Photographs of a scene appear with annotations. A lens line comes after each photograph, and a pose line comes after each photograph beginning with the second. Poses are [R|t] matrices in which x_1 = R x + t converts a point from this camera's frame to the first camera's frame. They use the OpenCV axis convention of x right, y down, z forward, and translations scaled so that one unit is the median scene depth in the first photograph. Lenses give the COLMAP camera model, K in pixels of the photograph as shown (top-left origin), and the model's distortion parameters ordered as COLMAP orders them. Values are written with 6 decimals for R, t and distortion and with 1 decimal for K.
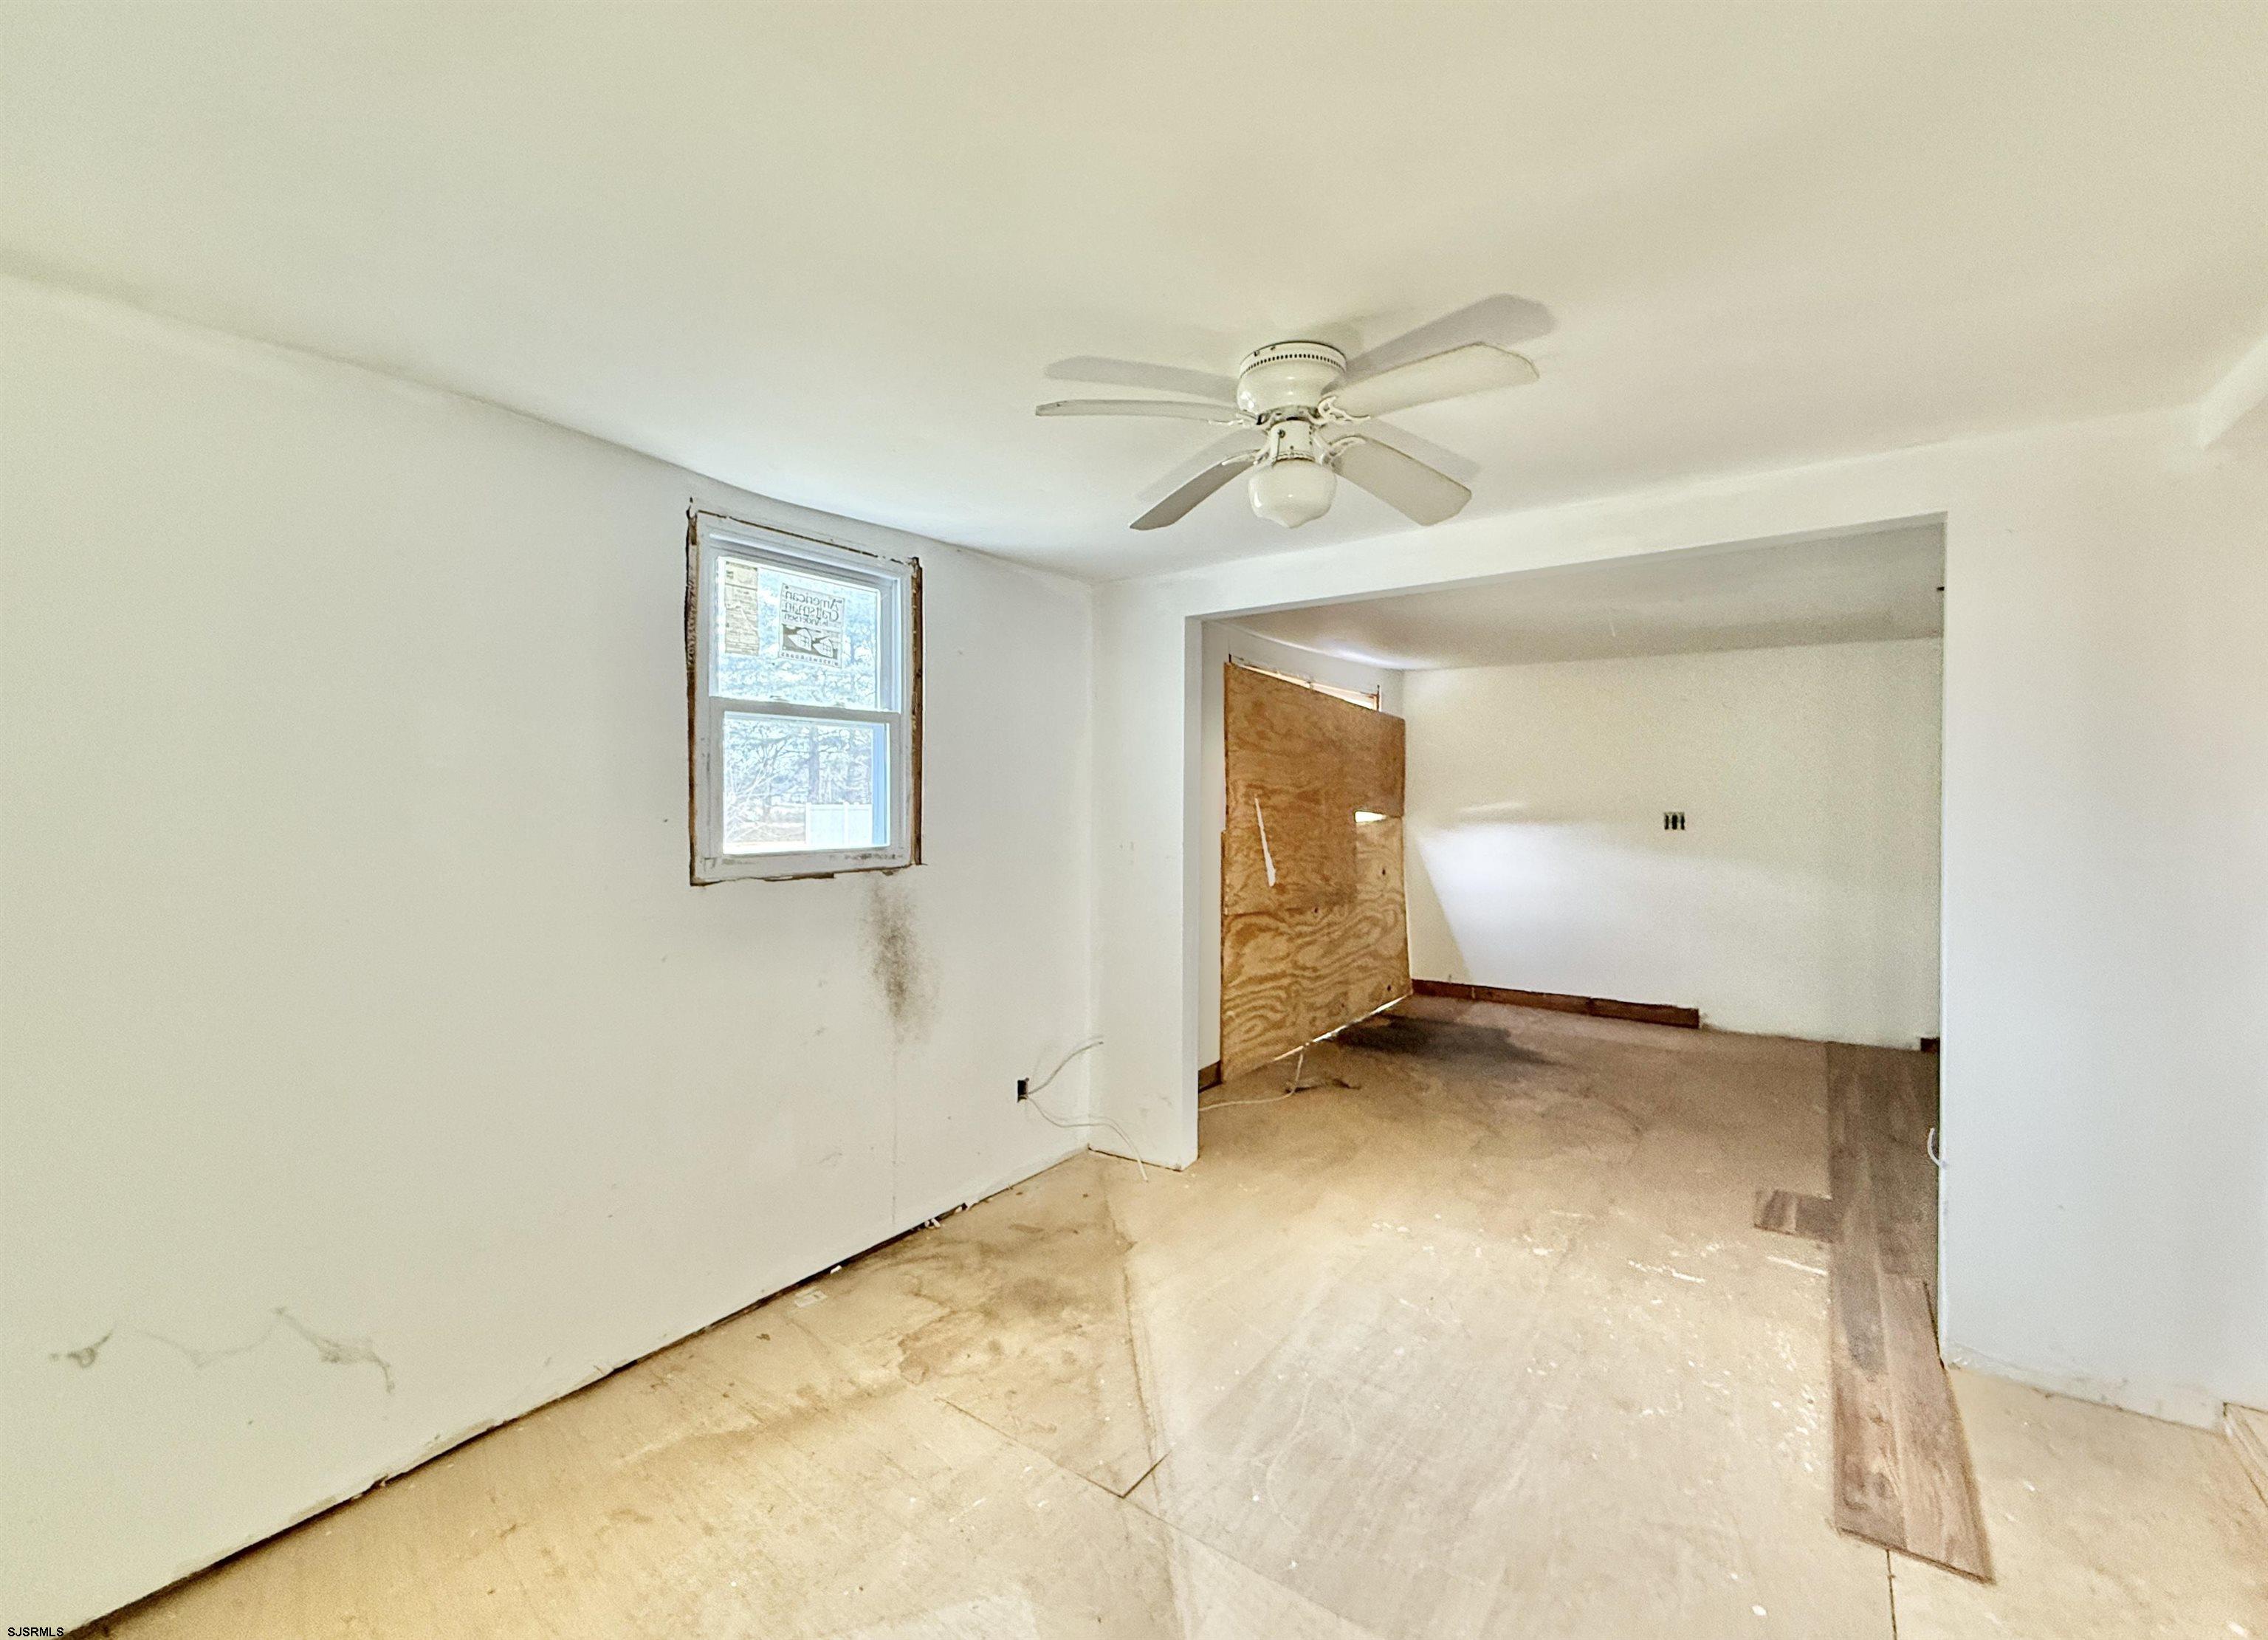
lens RADIAL K [[942.3, 0, 1156.2], [0, 942.3, 802.0], [0, 0, 1]] dist [-0.000823, 0.000009]
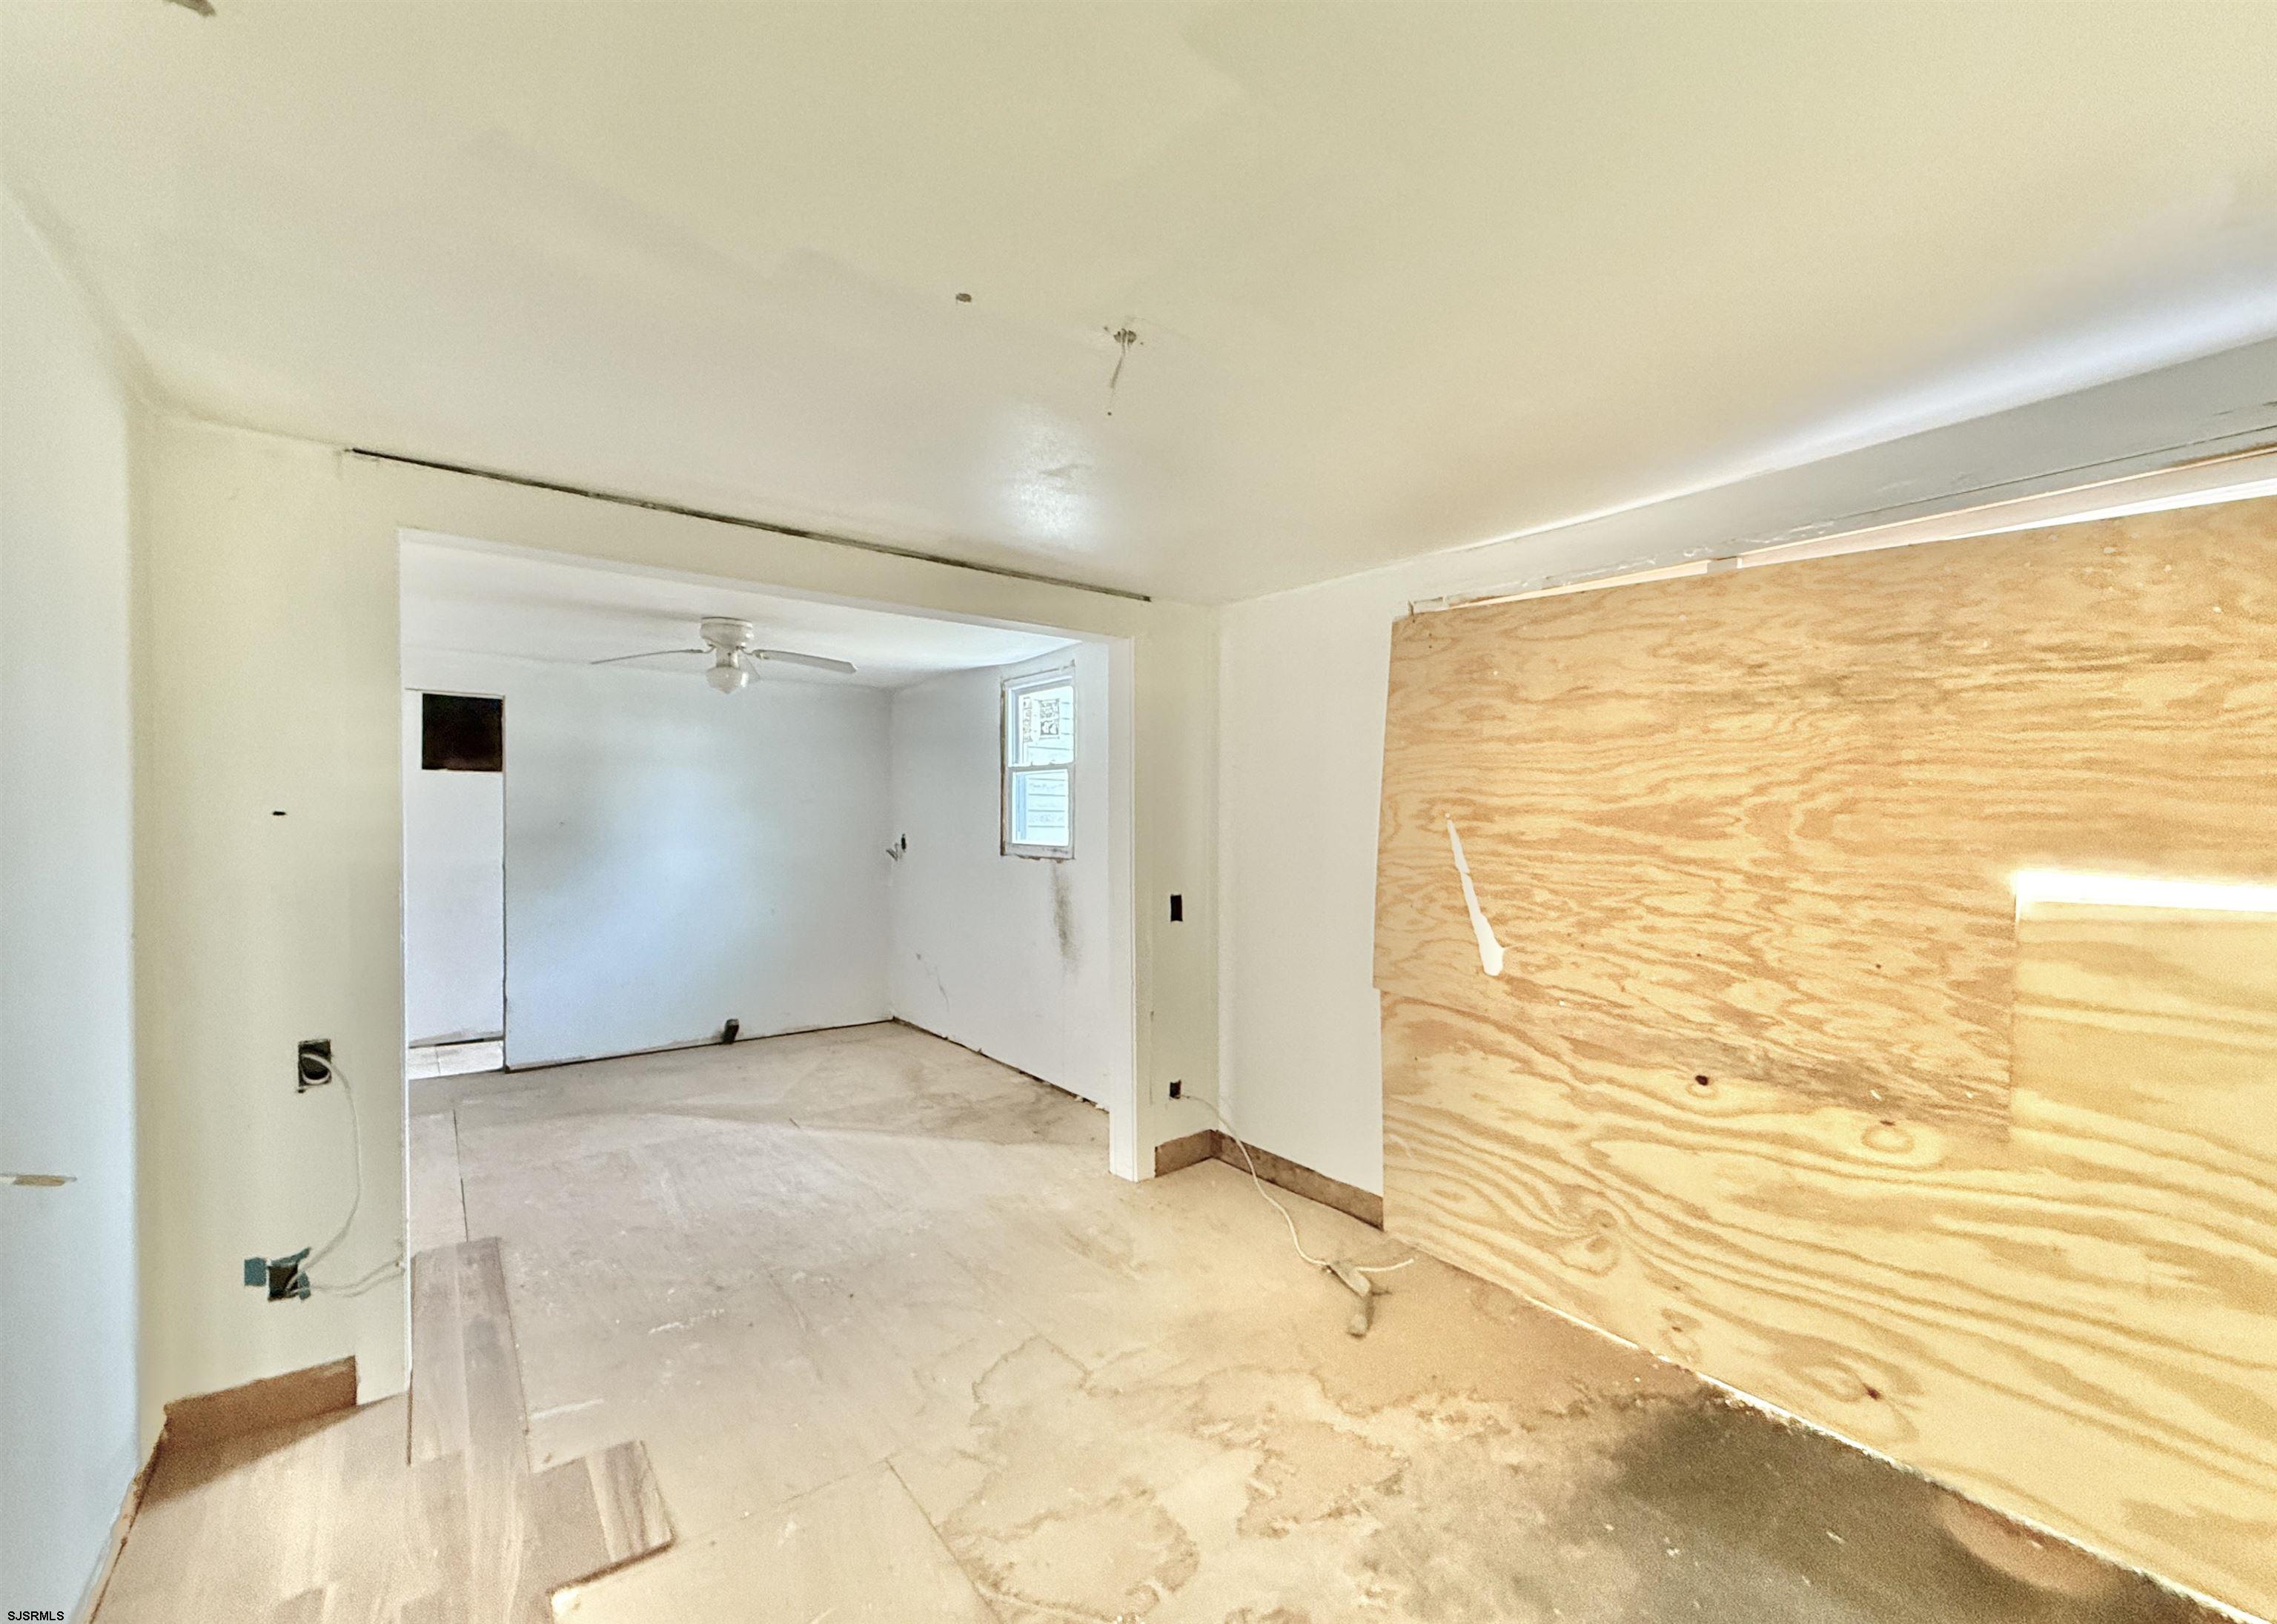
lens RADIAL K [[945.9, 0, 1125.2], [0, 945.9, 826.2], [0, 0, 1]] dist [-0.000823, 0.000009]
pose [[-0.314912, 0.015871, -0.948988, 1.223282], [-0.006001, 0.999807, 0.018712, -0.017134], [0.949102, 0.011588, -0.314756, 1.615169]]
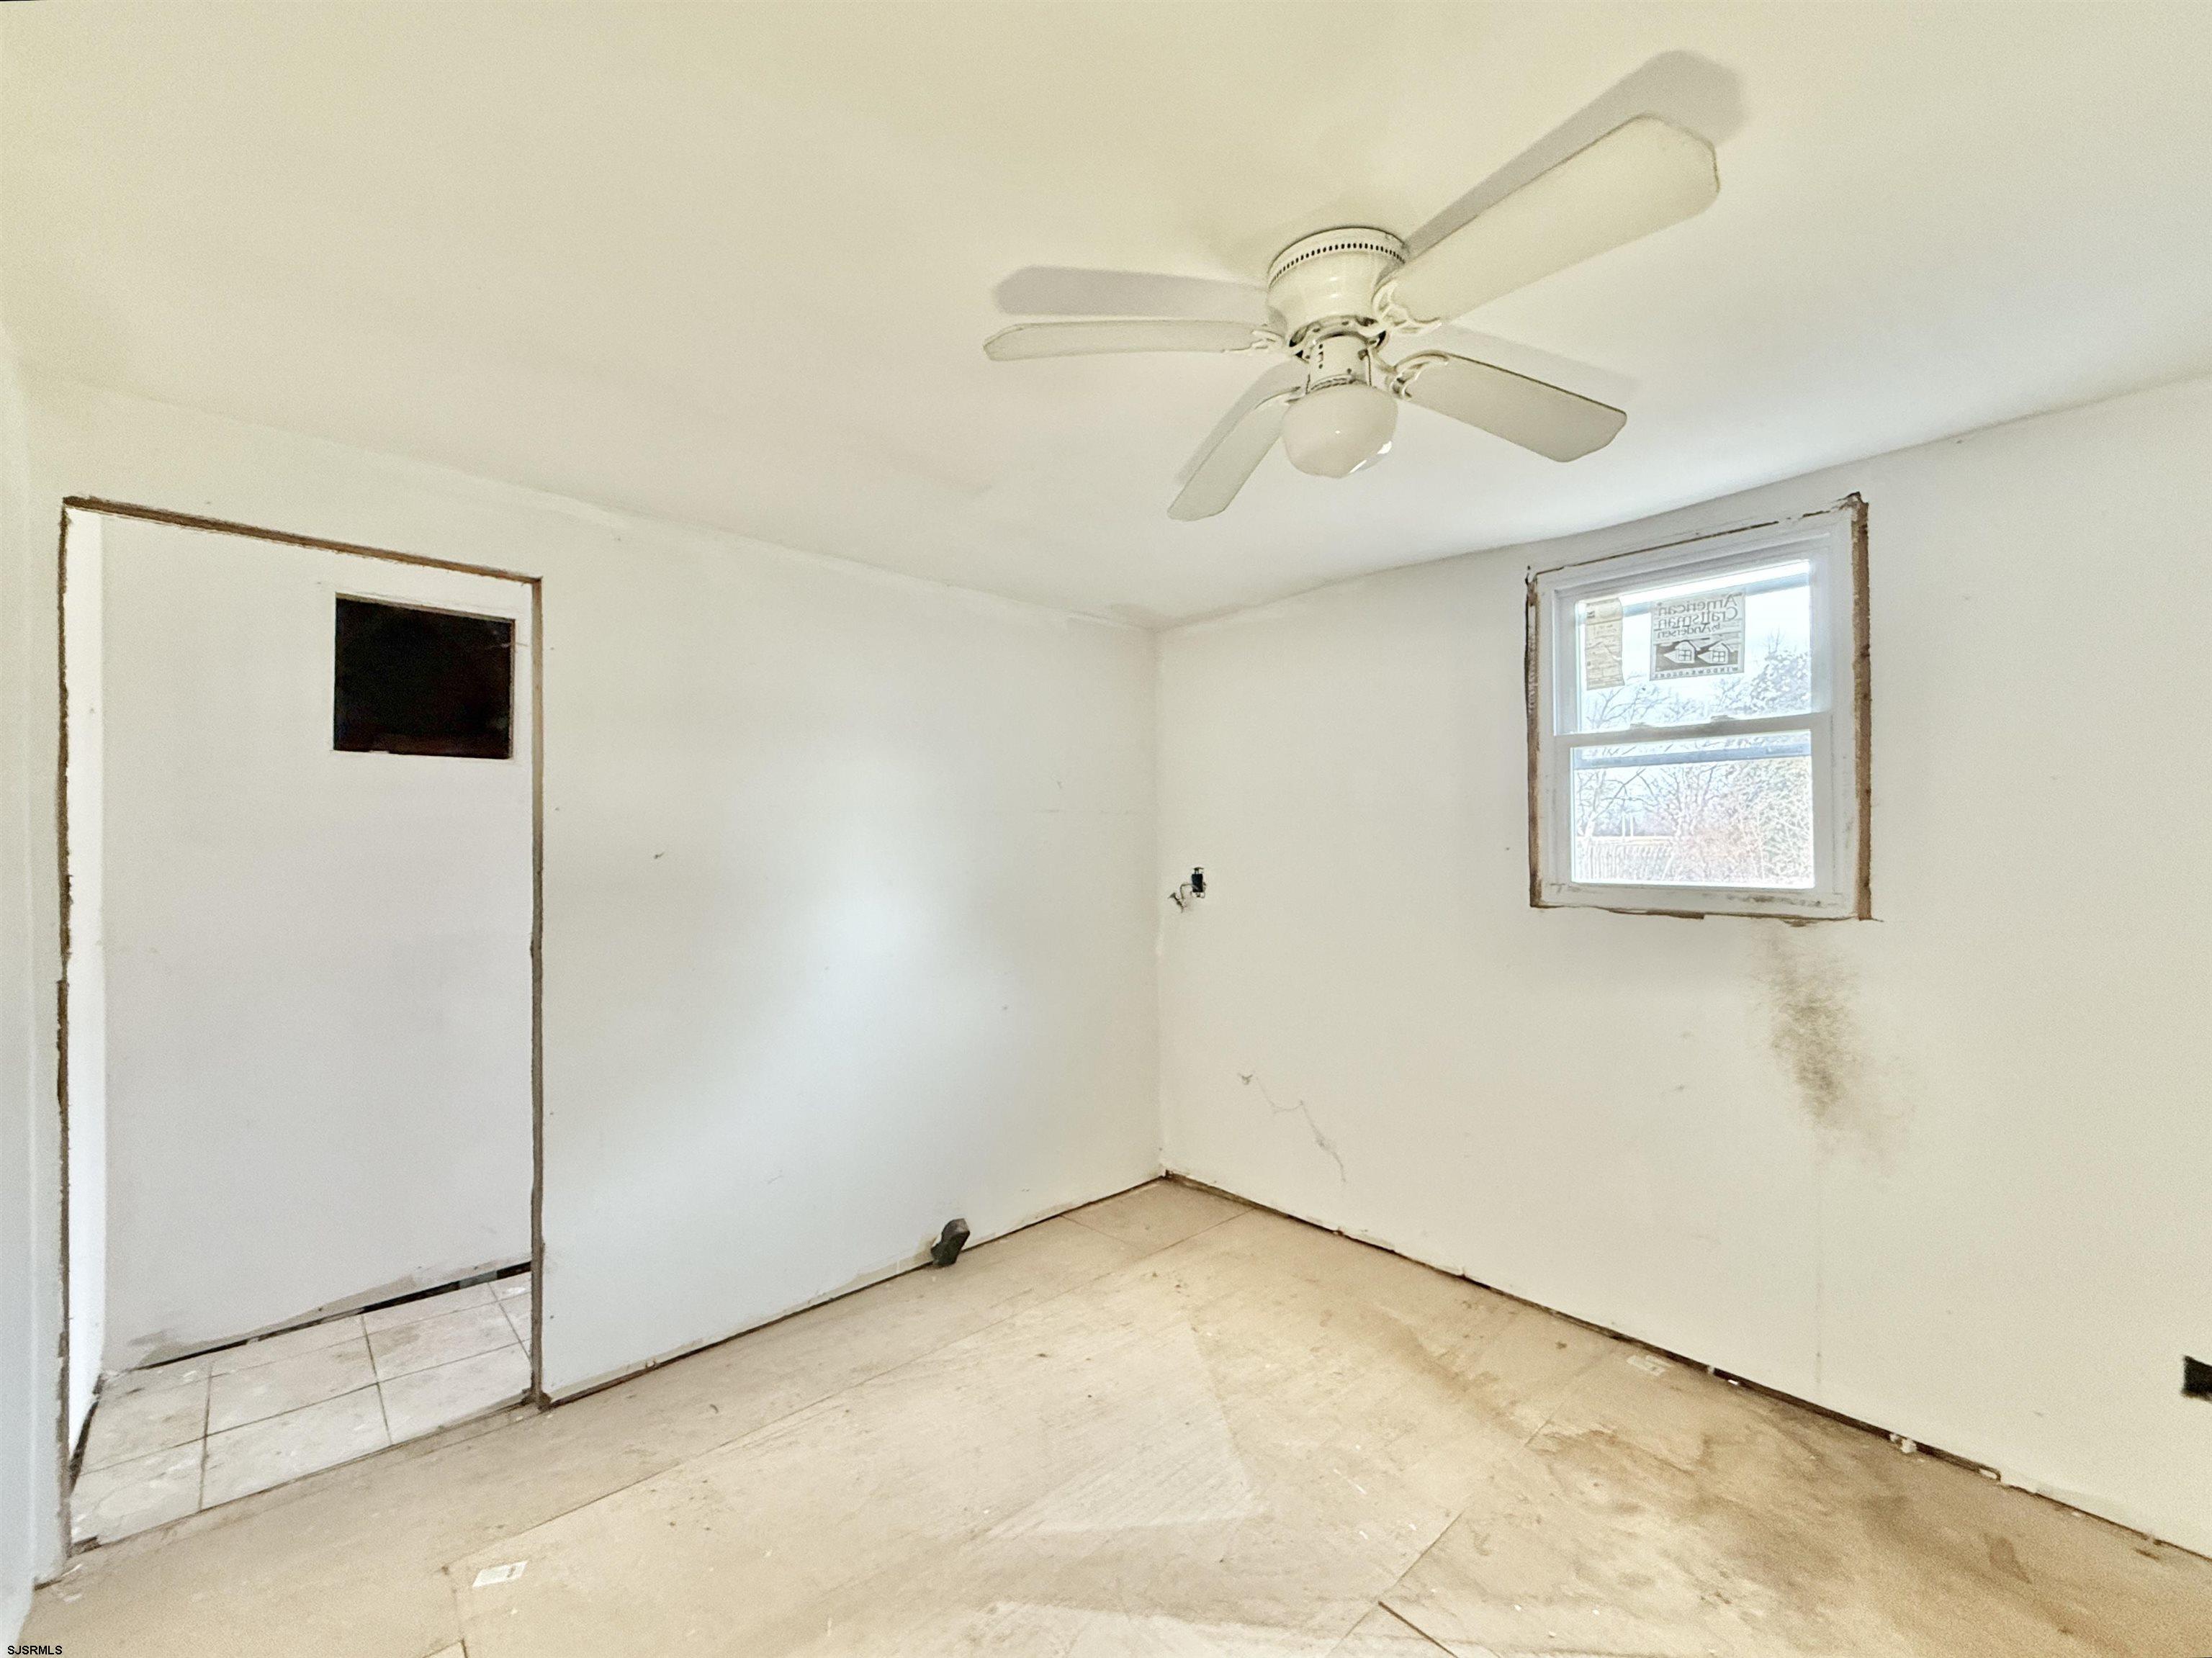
lens RADIAL K [[897.9, 0, 1090.6], [0, 897.9, 829.8], [0, 0, 1]] dist [-0.002015, -0.000087]
pose [[-0.223264, -0.006289, -0.974738, 0.560155], [0.003097, 0.999970, -0.007162, 0.001936], [0.974753, -0.004618, -0.223237, 0.597248]]
